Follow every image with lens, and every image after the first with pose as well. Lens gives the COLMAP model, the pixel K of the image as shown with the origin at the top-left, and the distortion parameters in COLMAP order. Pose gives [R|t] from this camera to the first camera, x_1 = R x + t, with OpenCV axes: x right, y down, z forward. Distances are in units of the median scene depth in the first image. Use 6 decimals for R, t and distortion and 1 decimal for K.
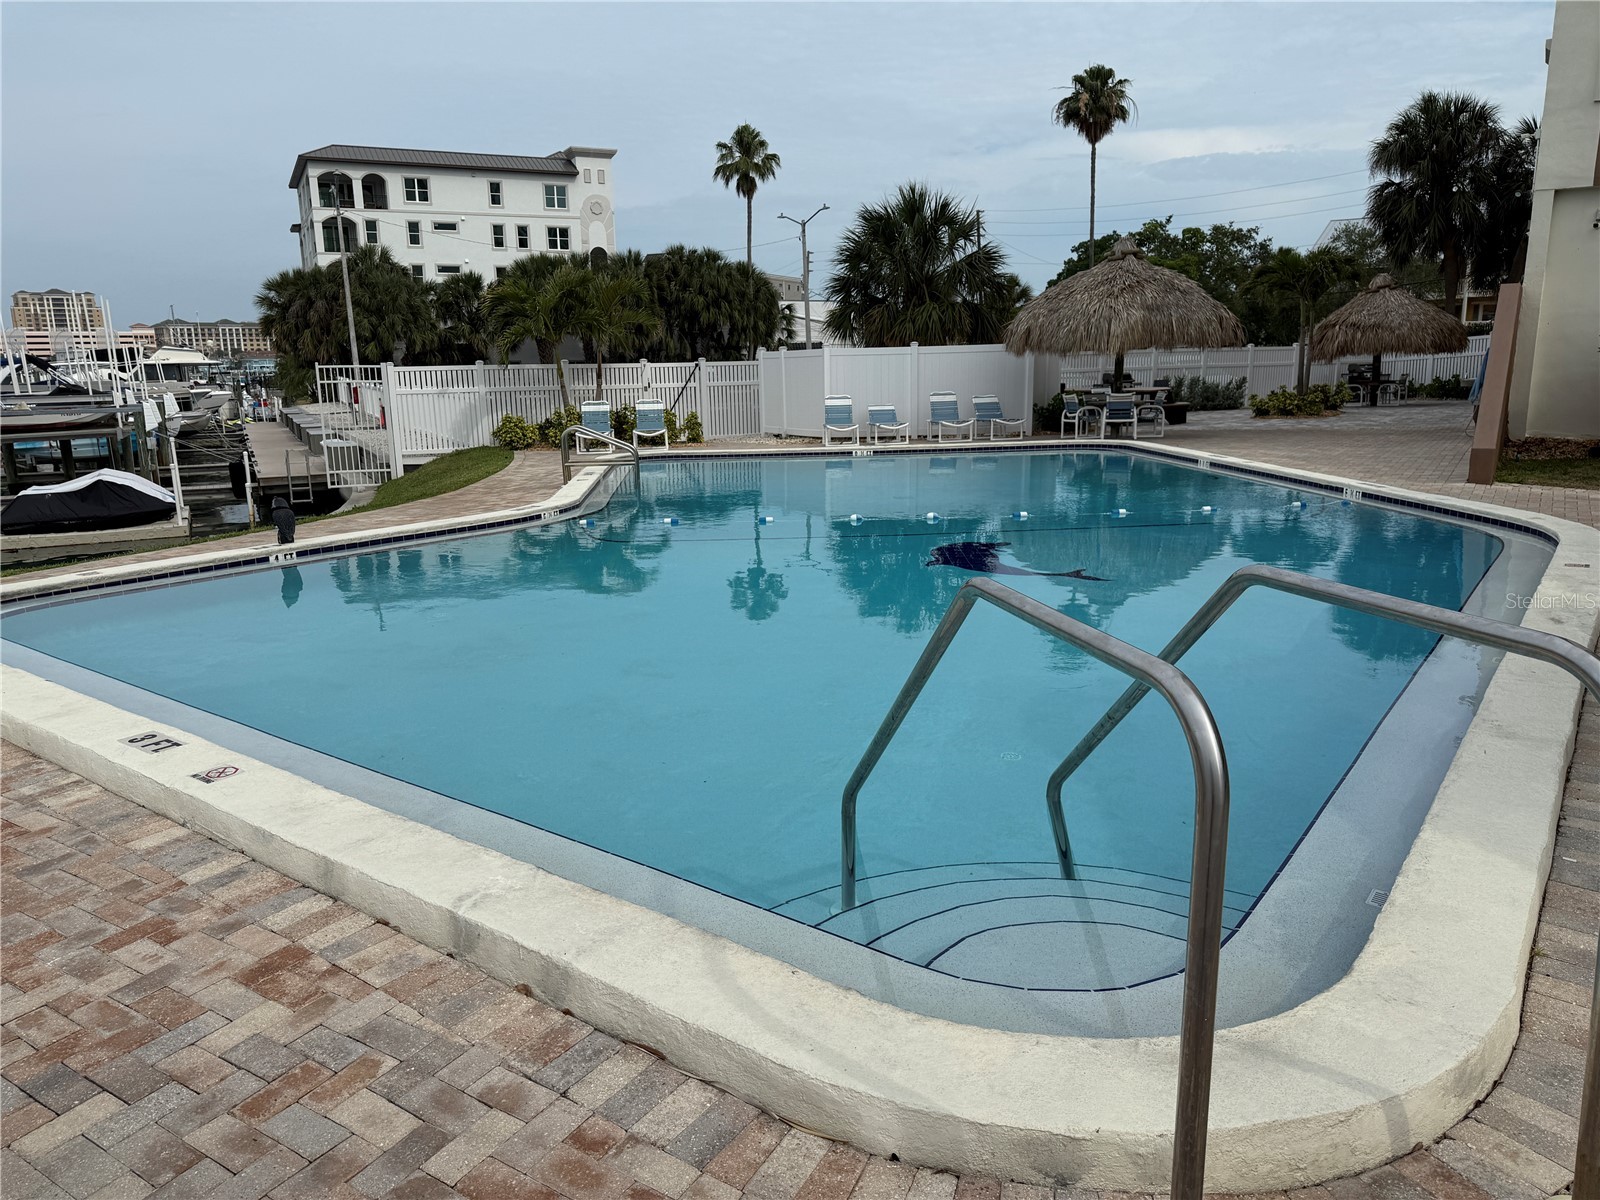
lens RADIAL K [[1142.0, 0, 800.0], [0, 1142.0, 600.0], [0, 0, 1]] dist [0.122175, -0.187980]
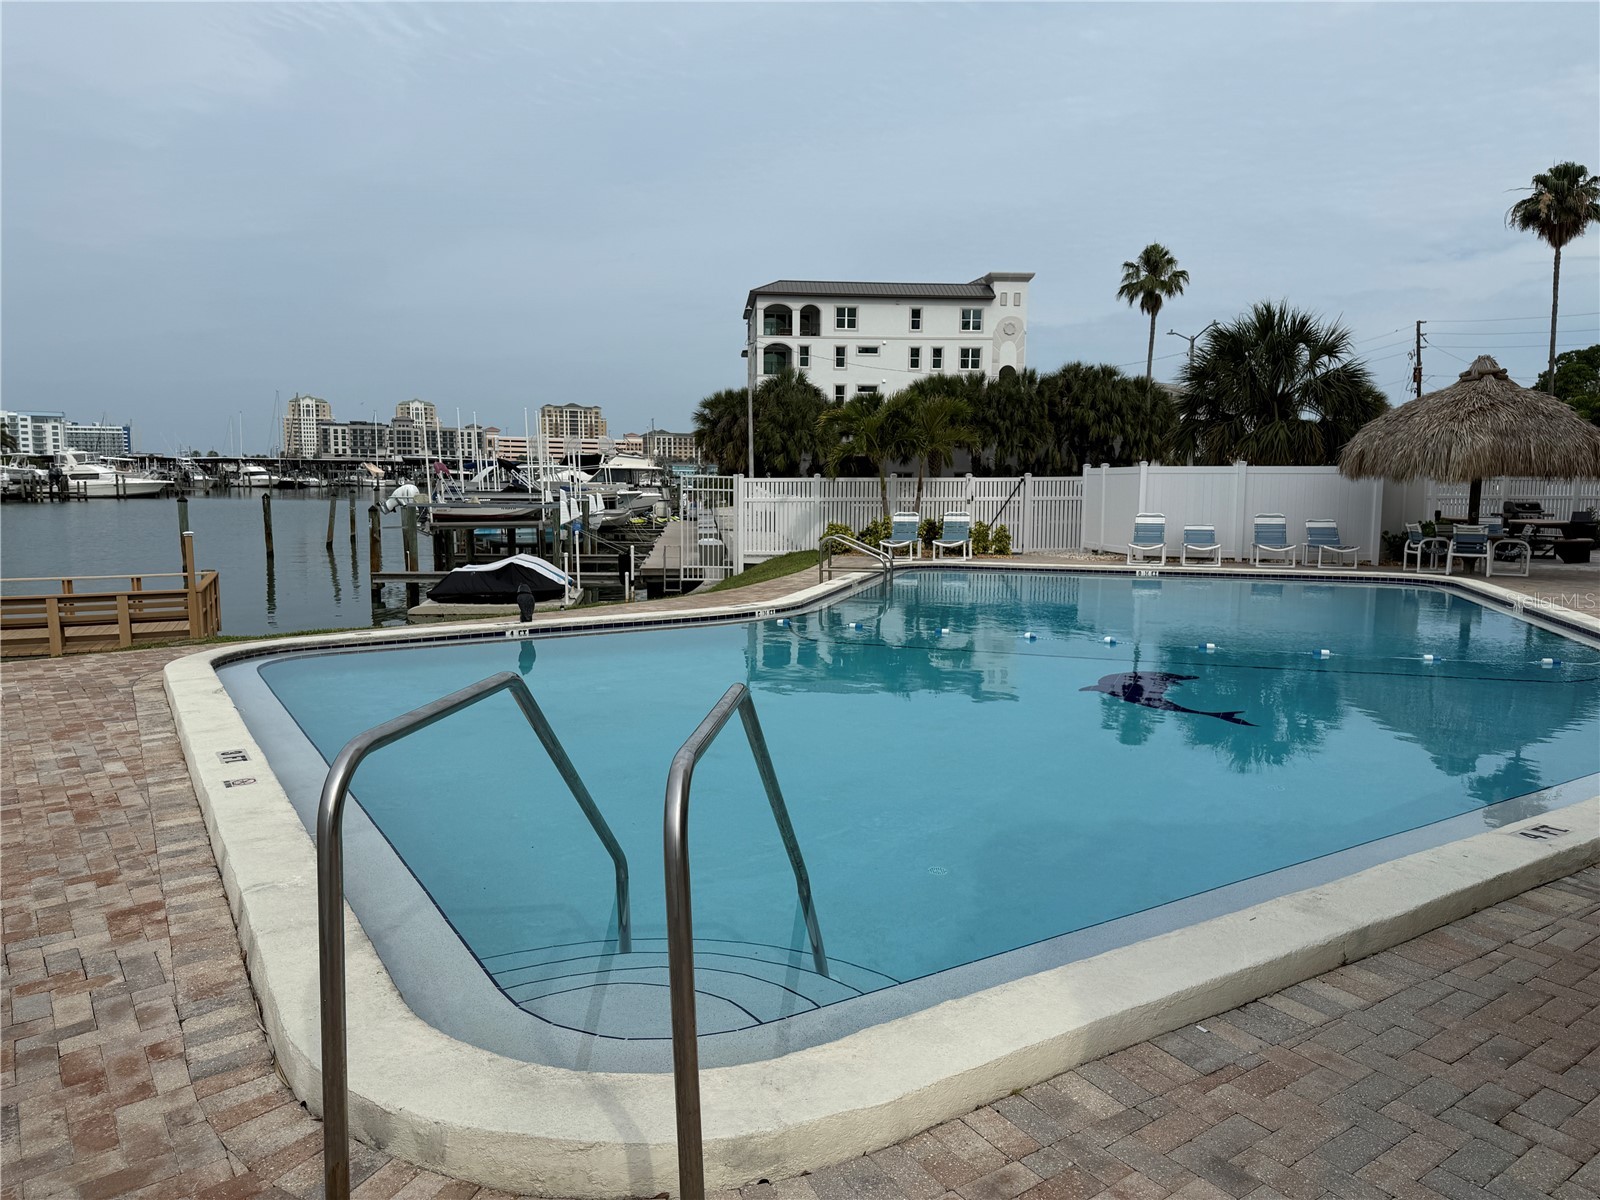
lens RADIAL K [[1142.0, 0, 800.0], [0, 1142.0, 600.0], [0, 0, 1]] dist [0.122175, -0.187980]
pose [[0.933682, 0.064011, -0.352337, 0.087278], [-0.096709, 0.992408, -0.075980, -0.002669], [0.344798, 0.105016, 0.932784, -0.006171]]
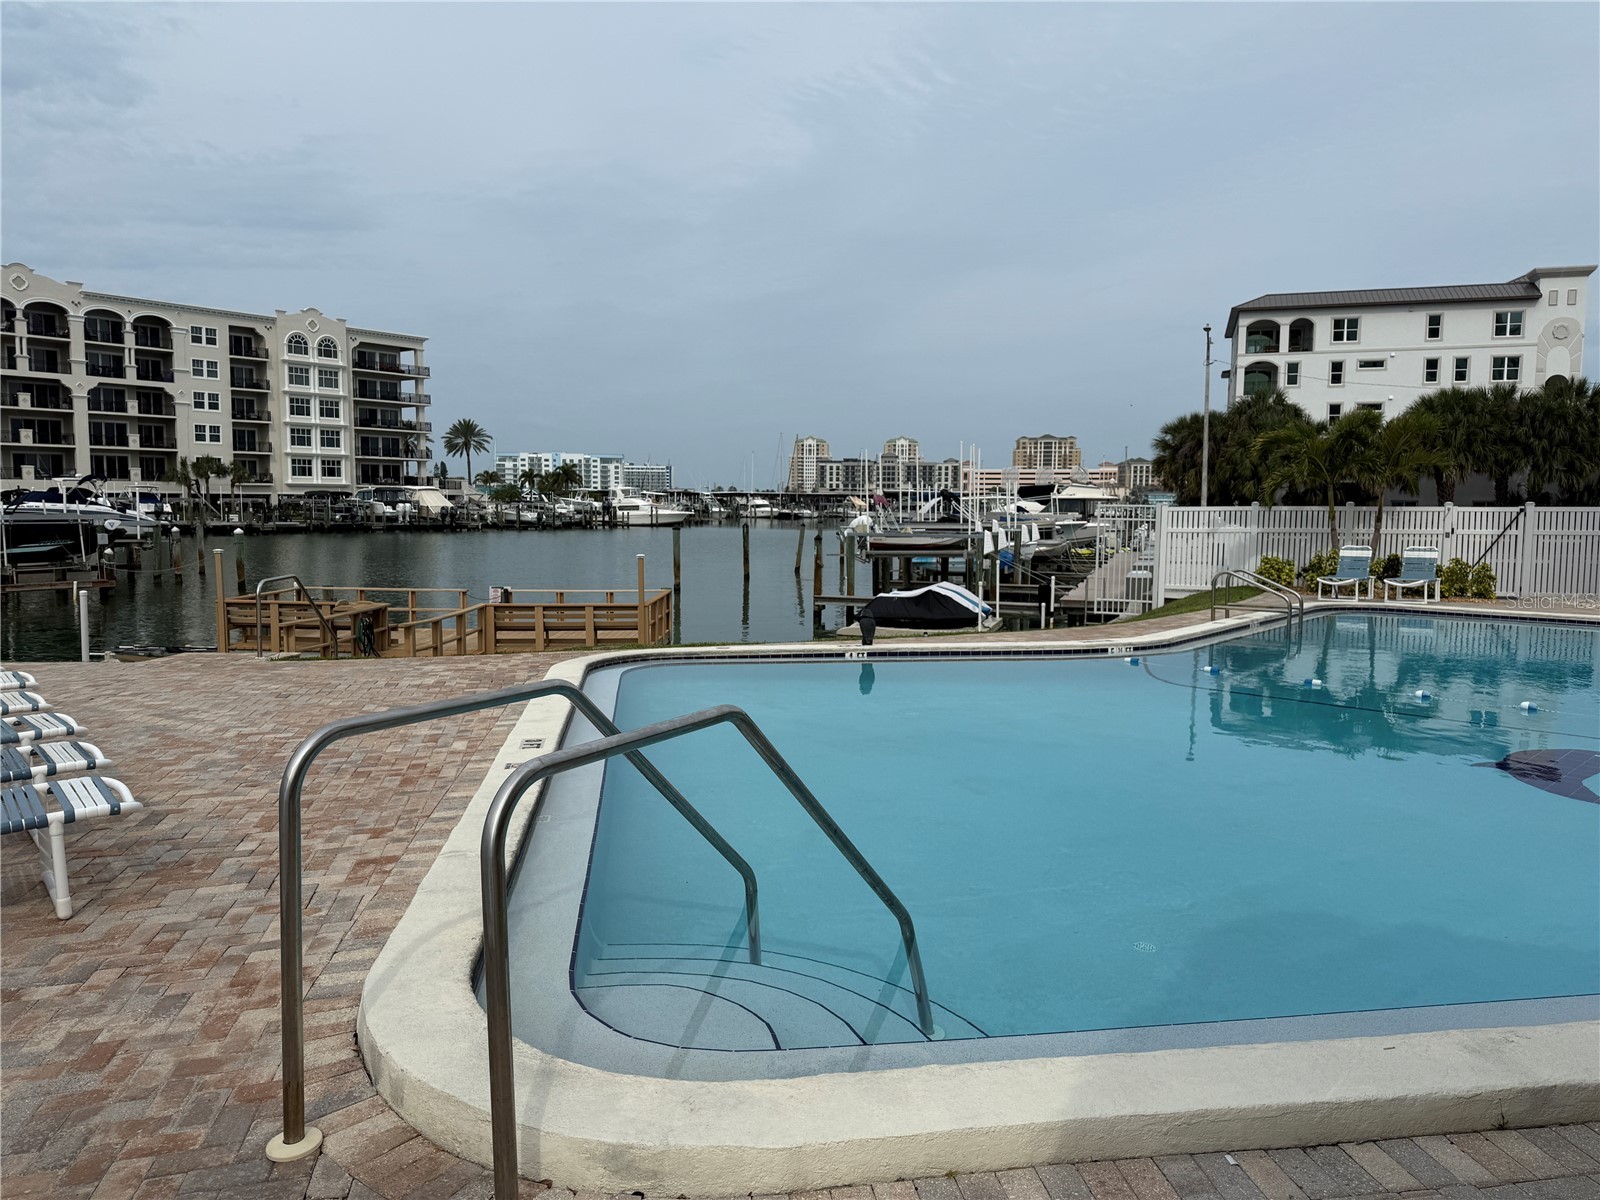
lens RADIAL K [[1146.4, 0, 768.5], [0, 1146.4, 600.6], [0, 0, 1]] dist [0.031205, -0.050171]
pose [[0.697697, 0.085614, -0.711259, 0.126988], [-0.165280, 0.985286, -0.043530, -0.008820], [0.697067, 0.147928, 0.701581, 0.020764]]
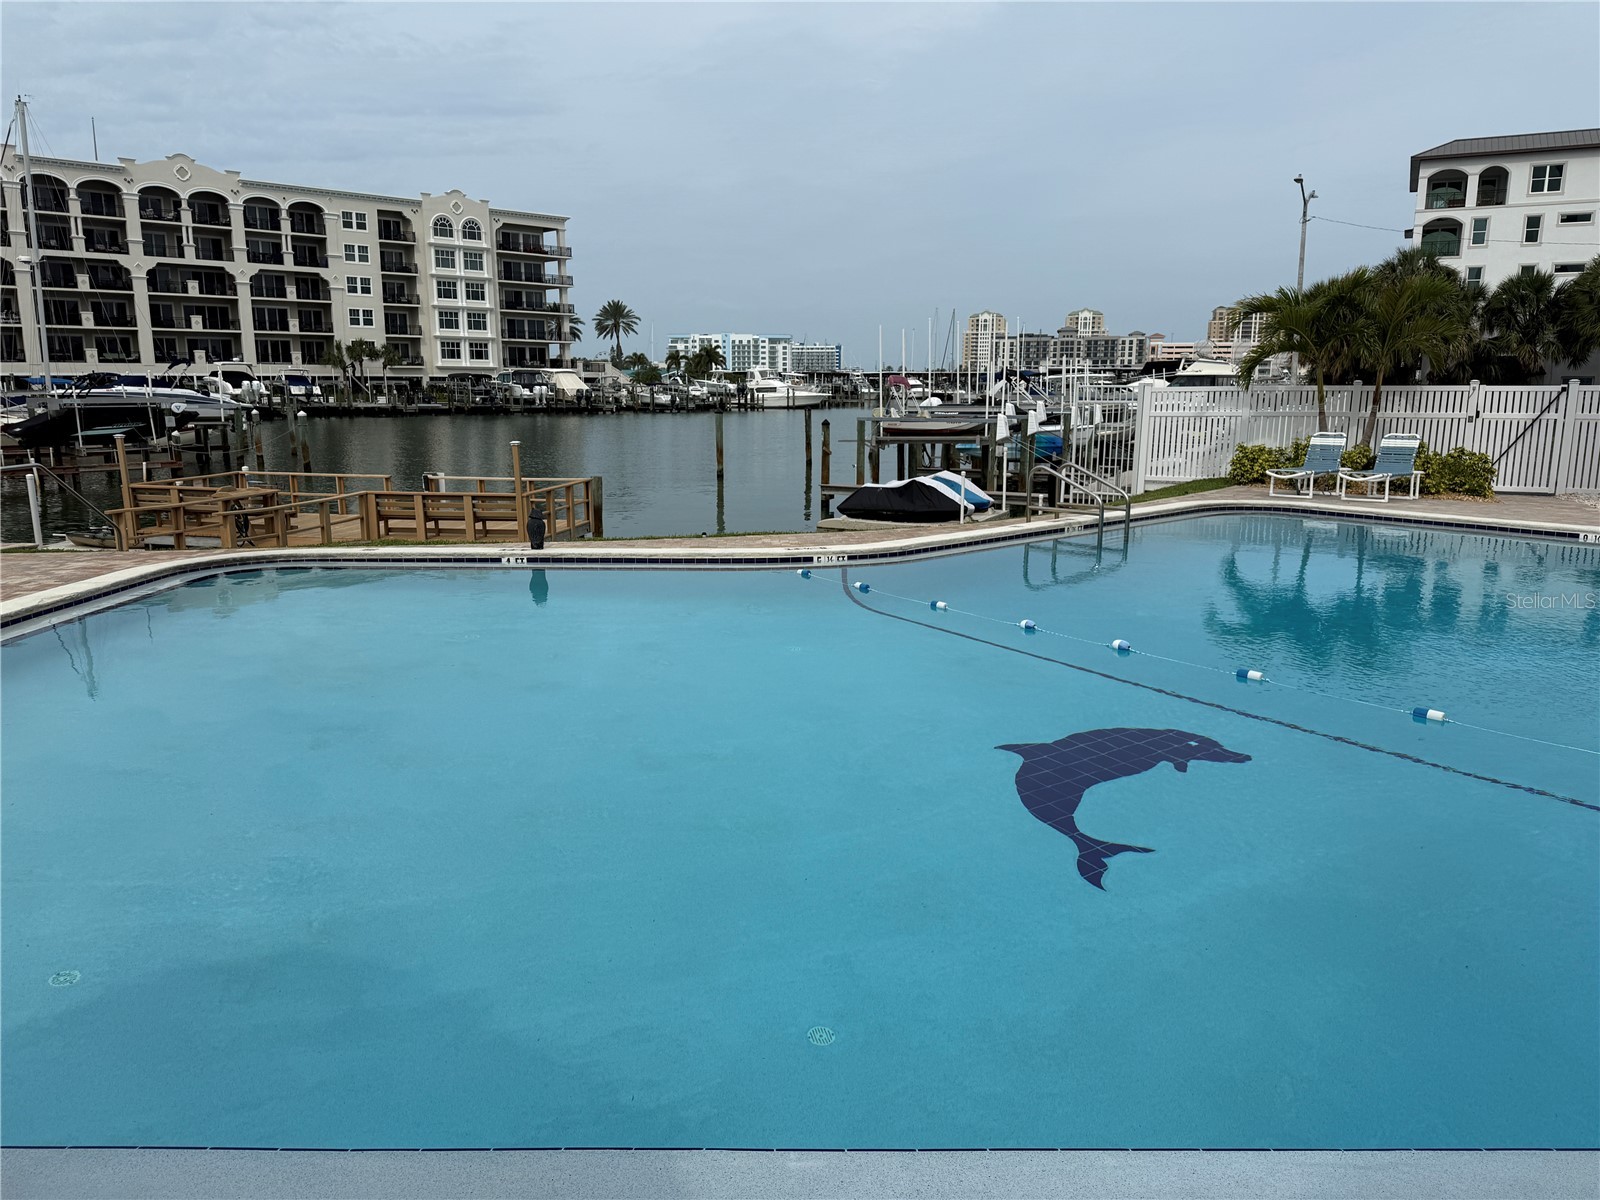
lens RADIAL K [[1157.1, 0, 768.0], [0, 1157.1, 578.0], [0, 0, 1]] dist [0.041220, -0.050451]
pose [[0.578053, 0.156564, -0.800839, 0.207628], [-0.178696, 0.981887, 0.062974, -0.047619], [0.796192, 0.106704, 0.595560, 0.193137]]
